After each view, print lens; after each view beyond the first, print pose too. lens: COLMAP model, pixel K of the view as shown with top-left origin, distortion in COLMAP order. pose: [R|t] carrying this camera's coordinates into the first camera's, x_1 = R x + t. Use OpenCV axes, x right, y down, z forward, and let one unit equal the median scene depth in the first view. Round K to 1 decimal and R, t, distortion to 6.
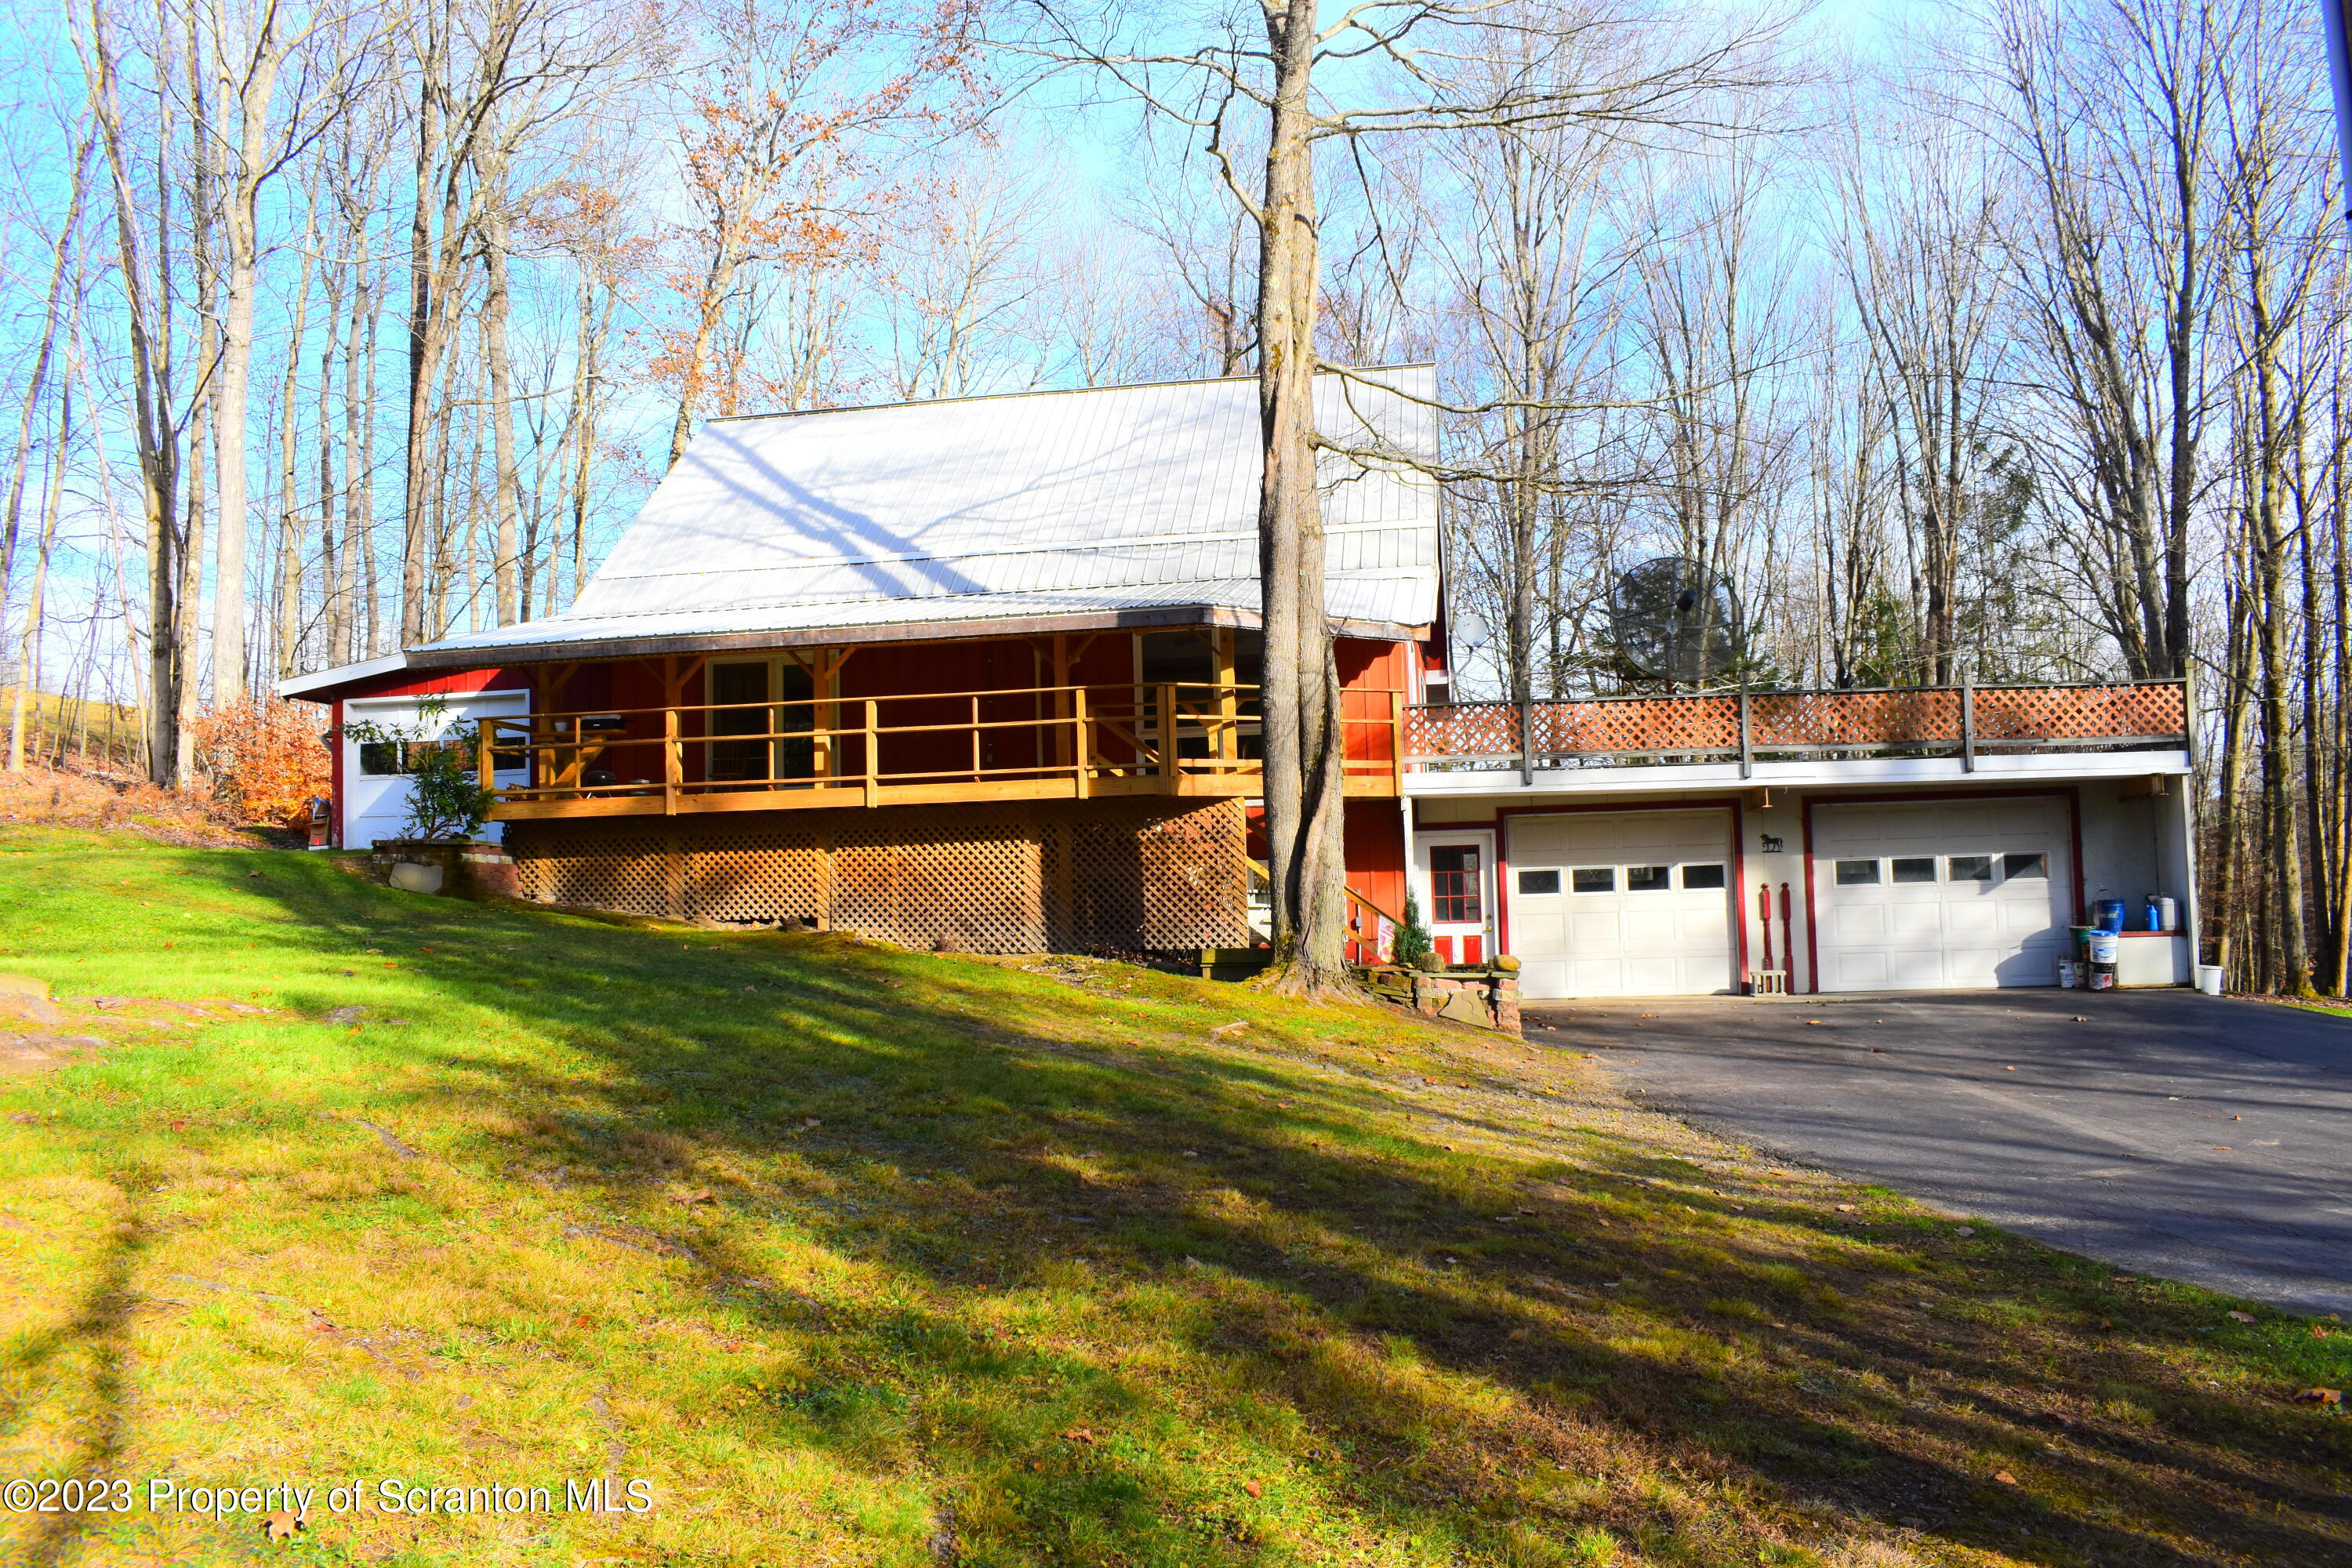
lens RADIAL K [[1838.1, 0, 1185.7], [0, 1838.1, 772.1], [0, 0, 1]] dist [-0.095326, 0.012020]
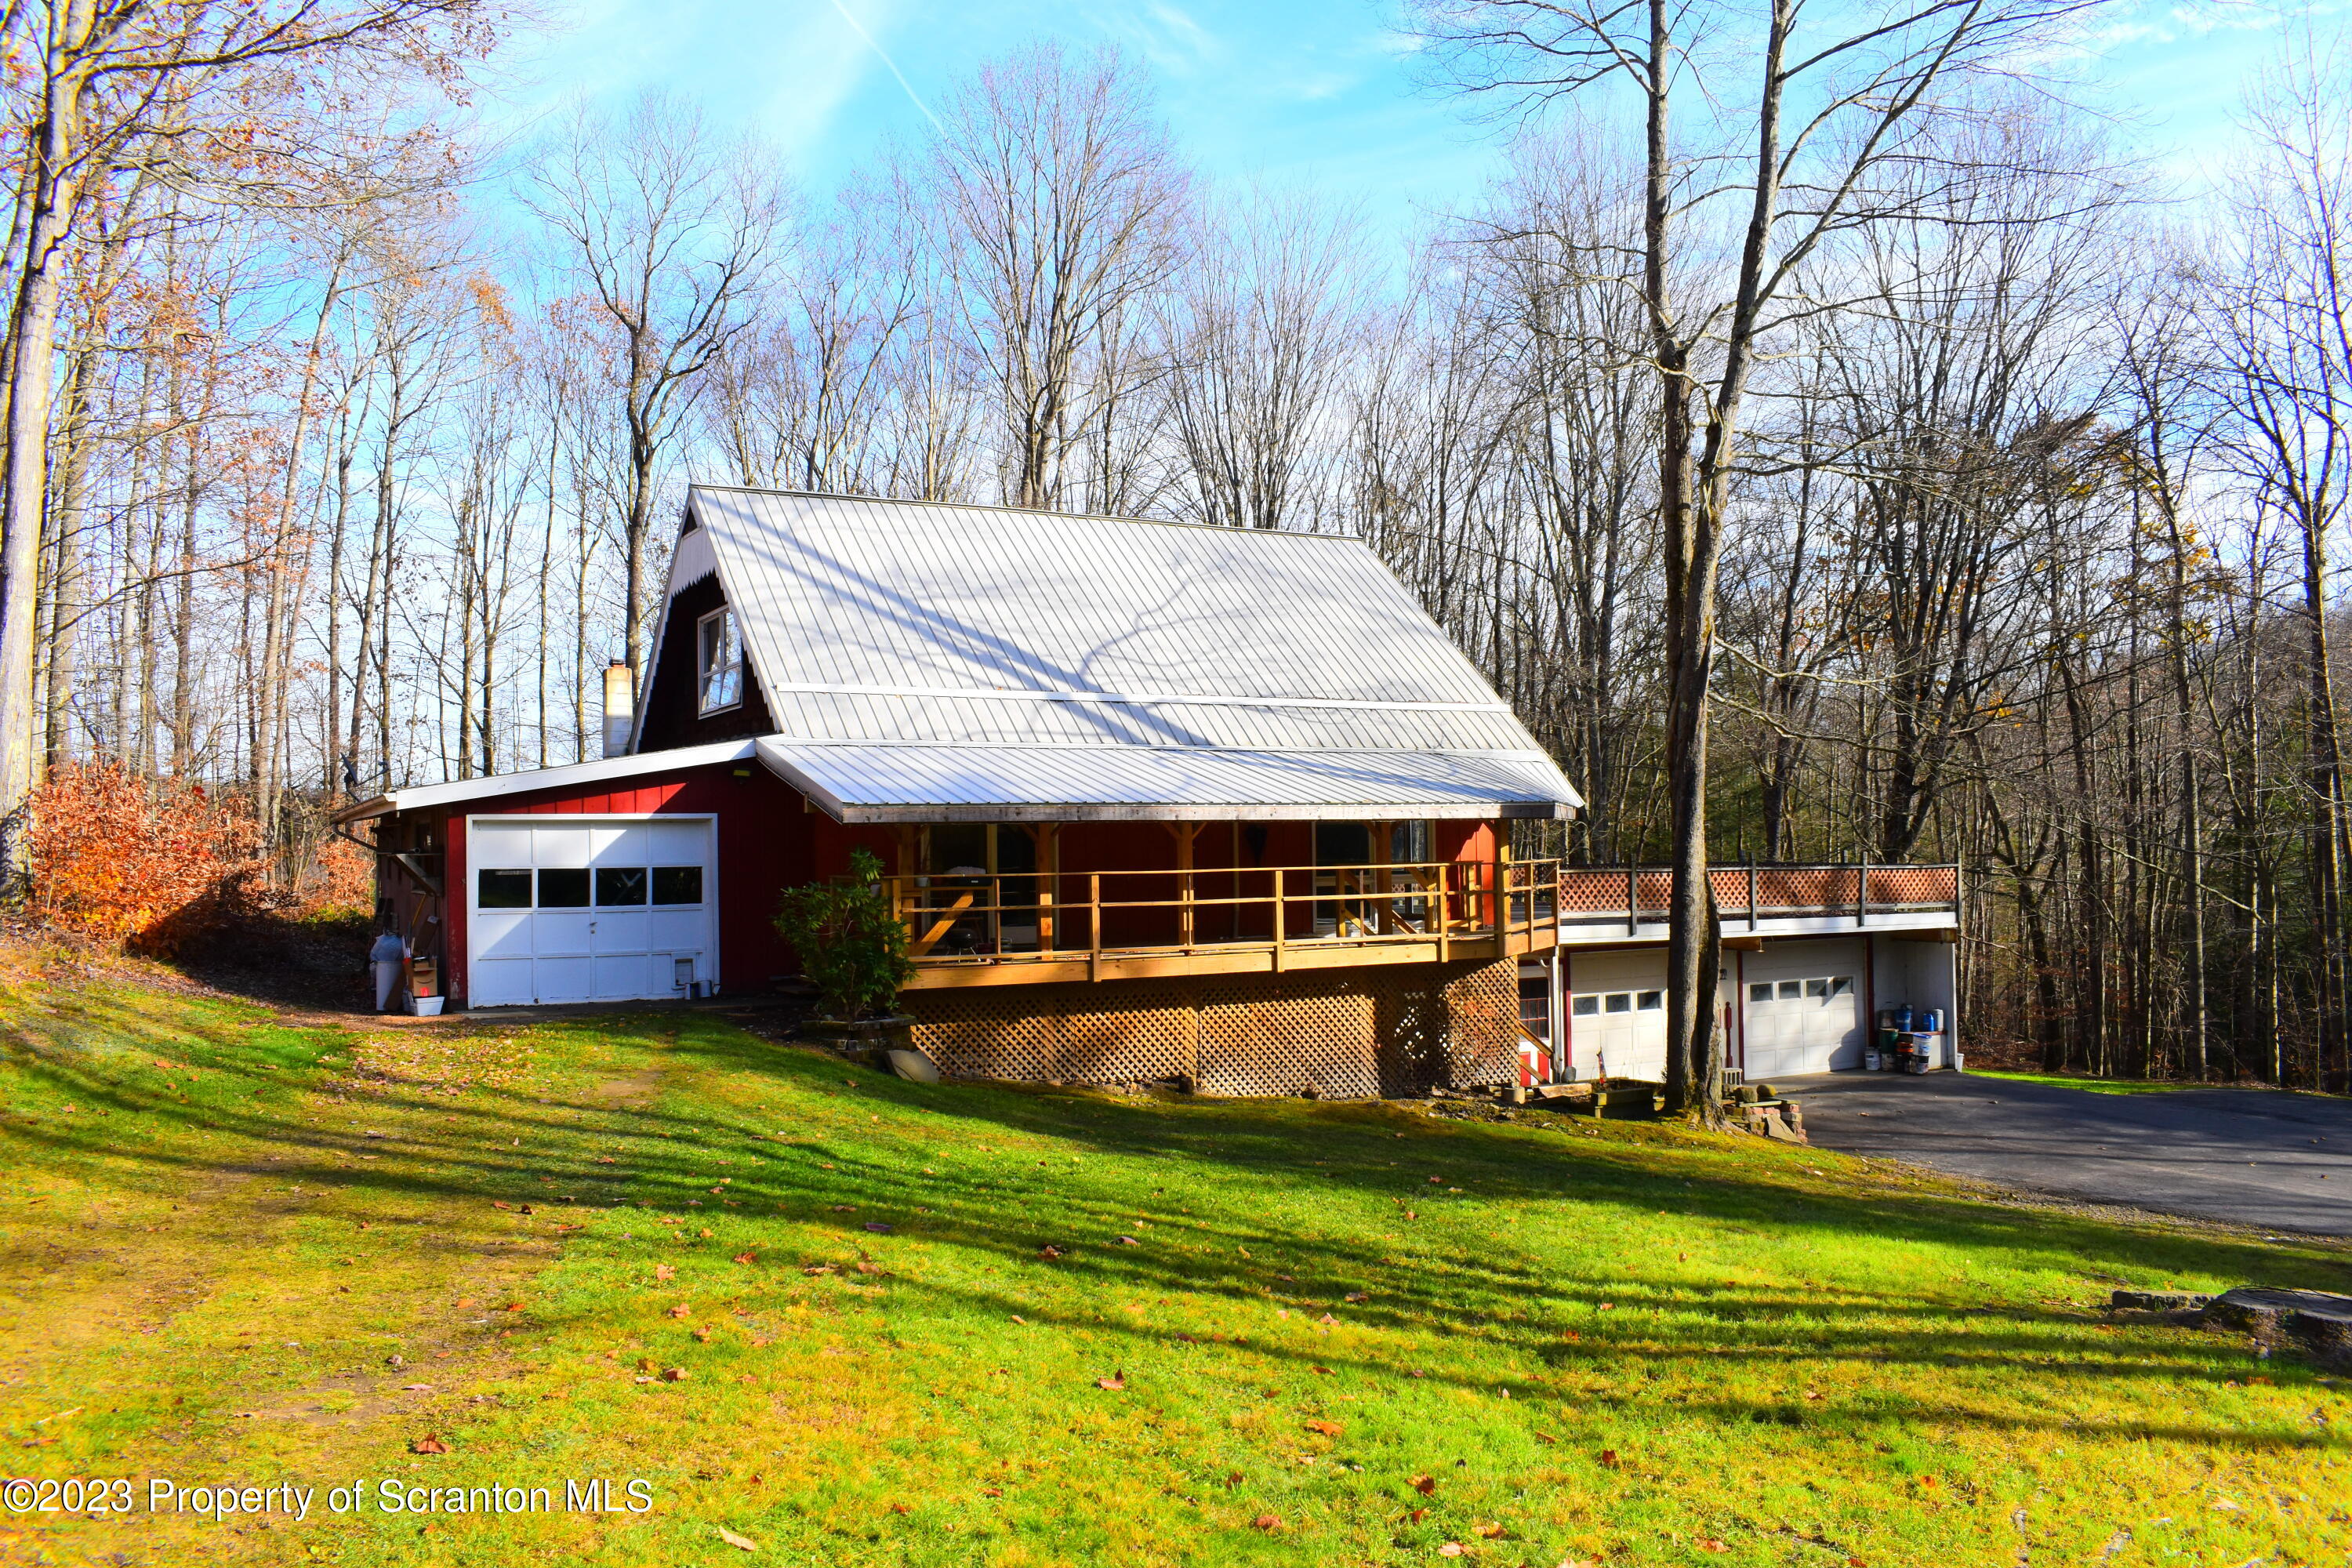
lens RADIAL K [[1838.1, 0, 1185.7], [0, 1838.1, 772.1], [0, 0, 1]] dist [-0.095326, 0.012020]
pose [[0.770554, 0.041186, 0.636043, -0.868776], [-0.053520, 0.998567, 0.000178, -0.090376], [-0.635124, -0.034178, 0.771654, 0.217917]]
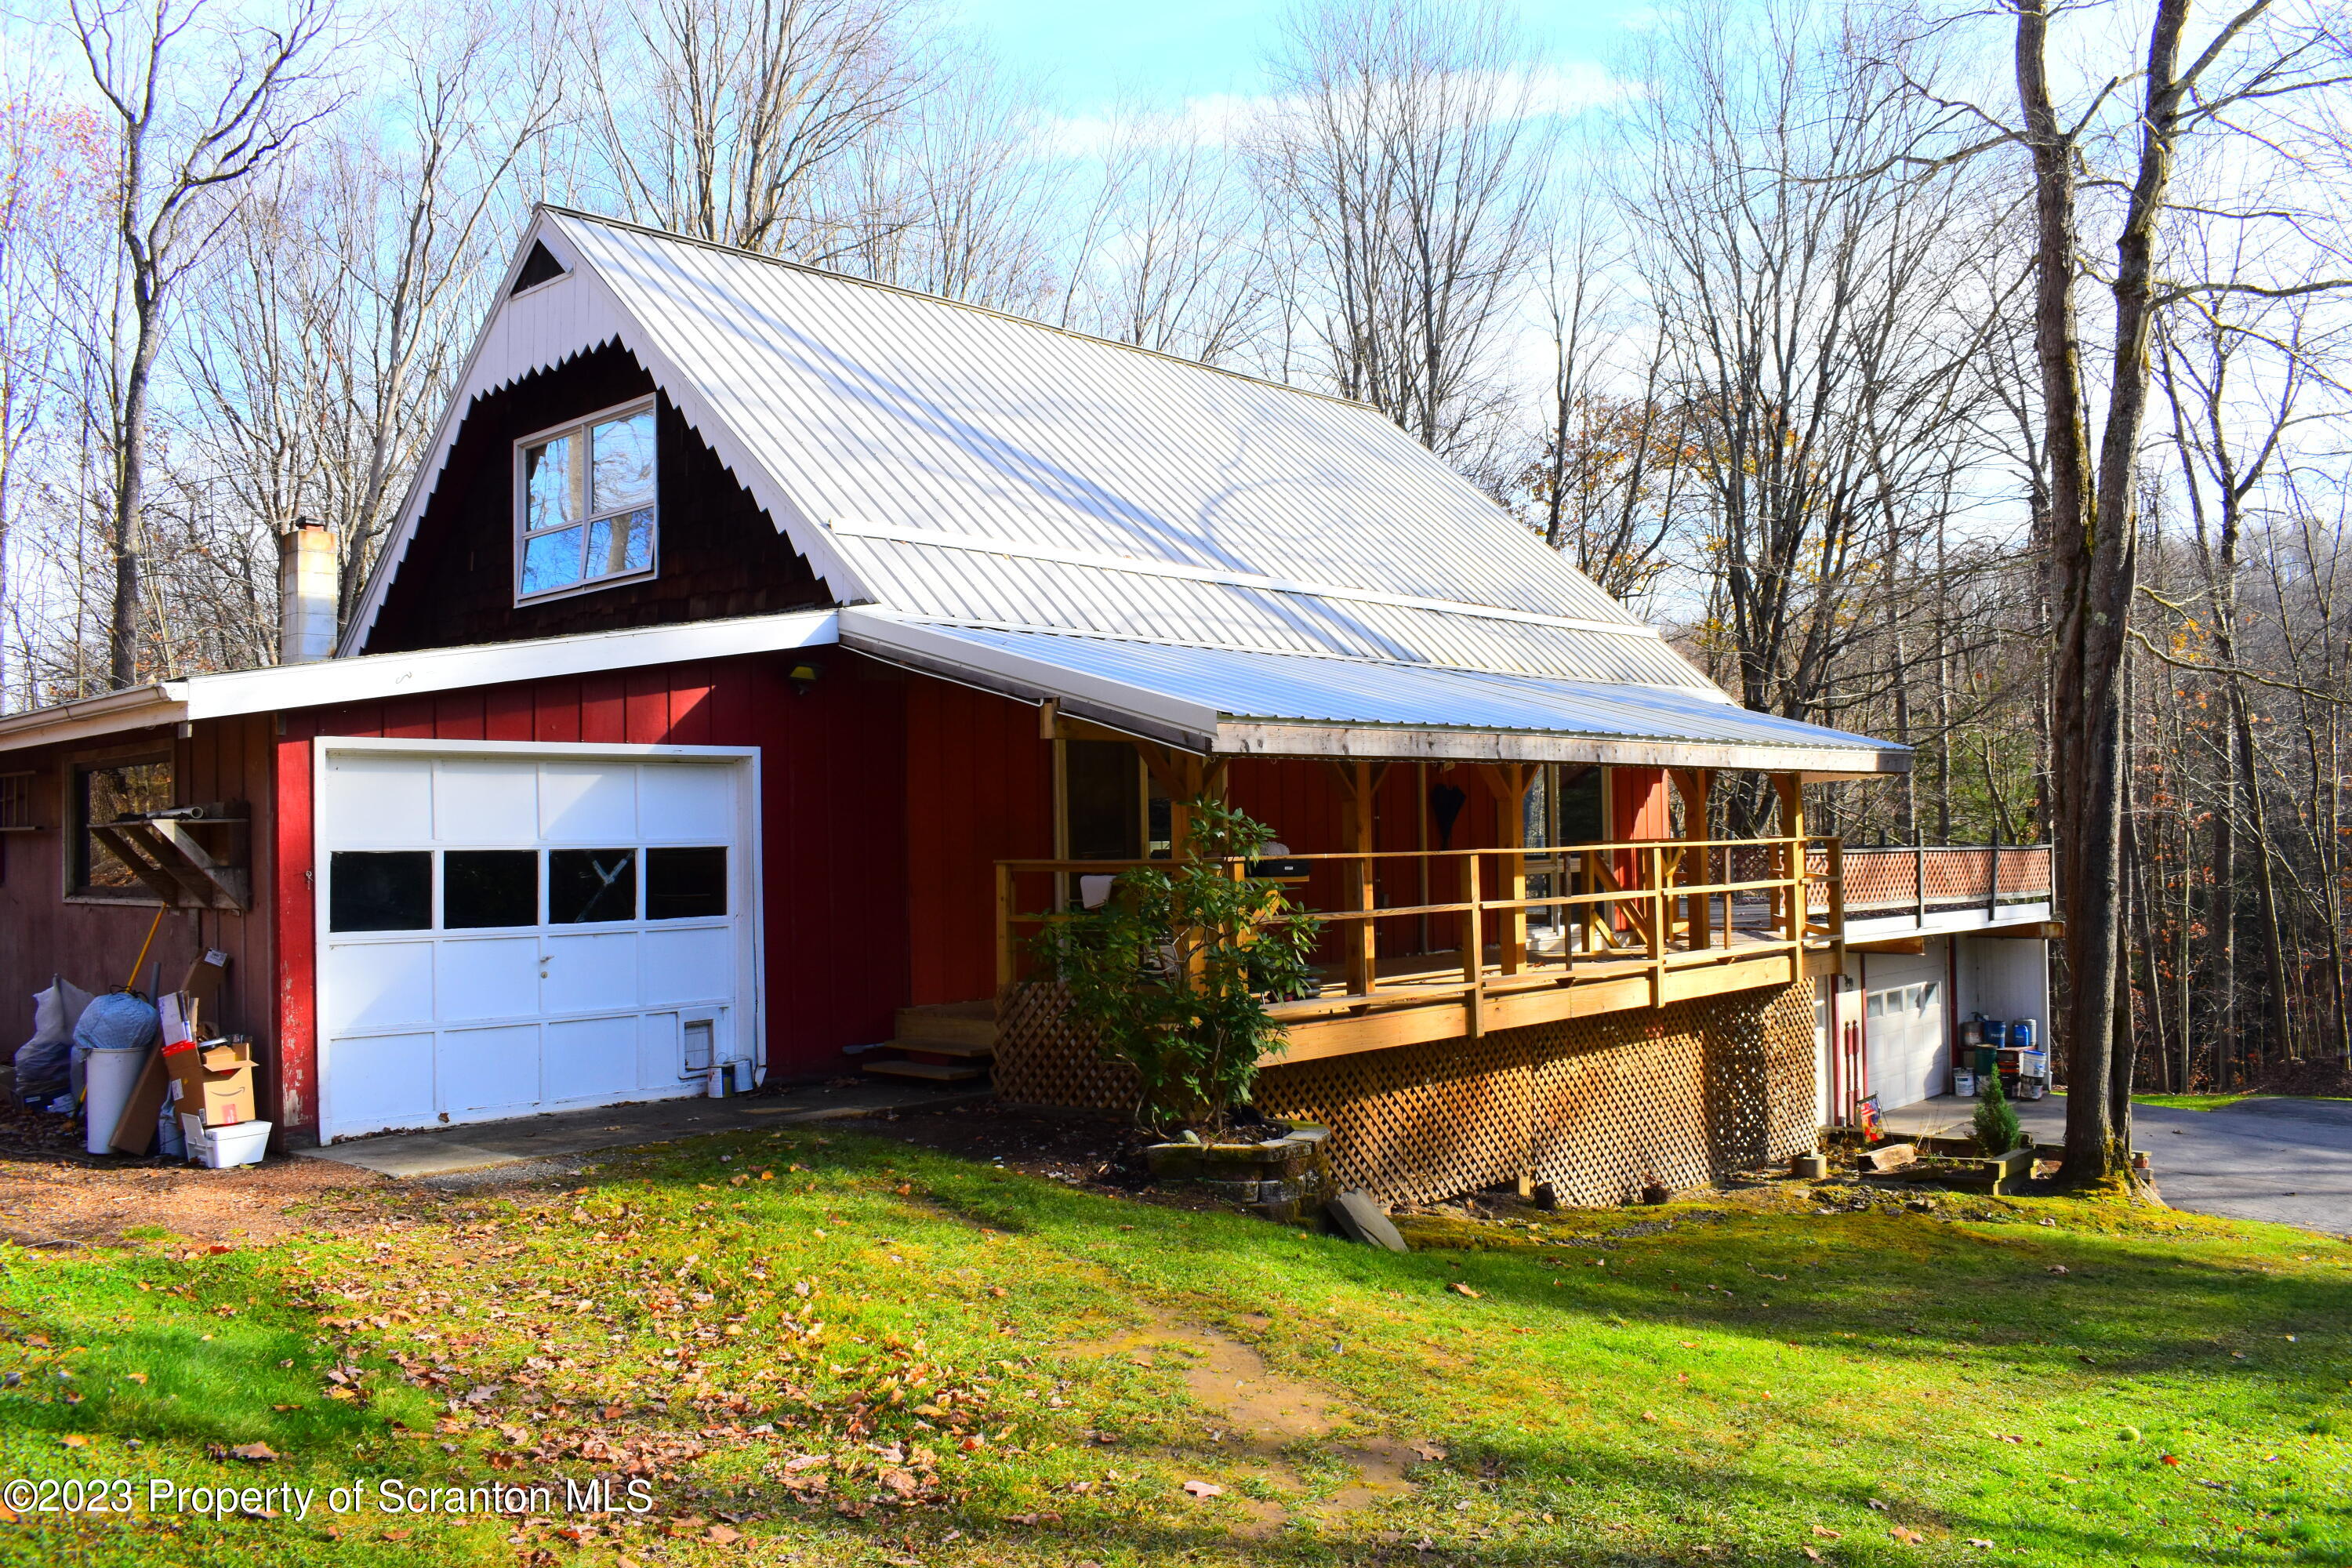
lens RADIAL K [[1894.1, 0, 1176.0], [0, 1894.1, 784.0], [0, 0, 1]] dist [-0.084443, 0.007908]
pose [[0.539723, 0.039609, 0.840911, -0.828058], [-0.057870, 0.998275, -0.009878, -0.043840], [-0.839851, -0.043332, 0.541084, 0.757369]]
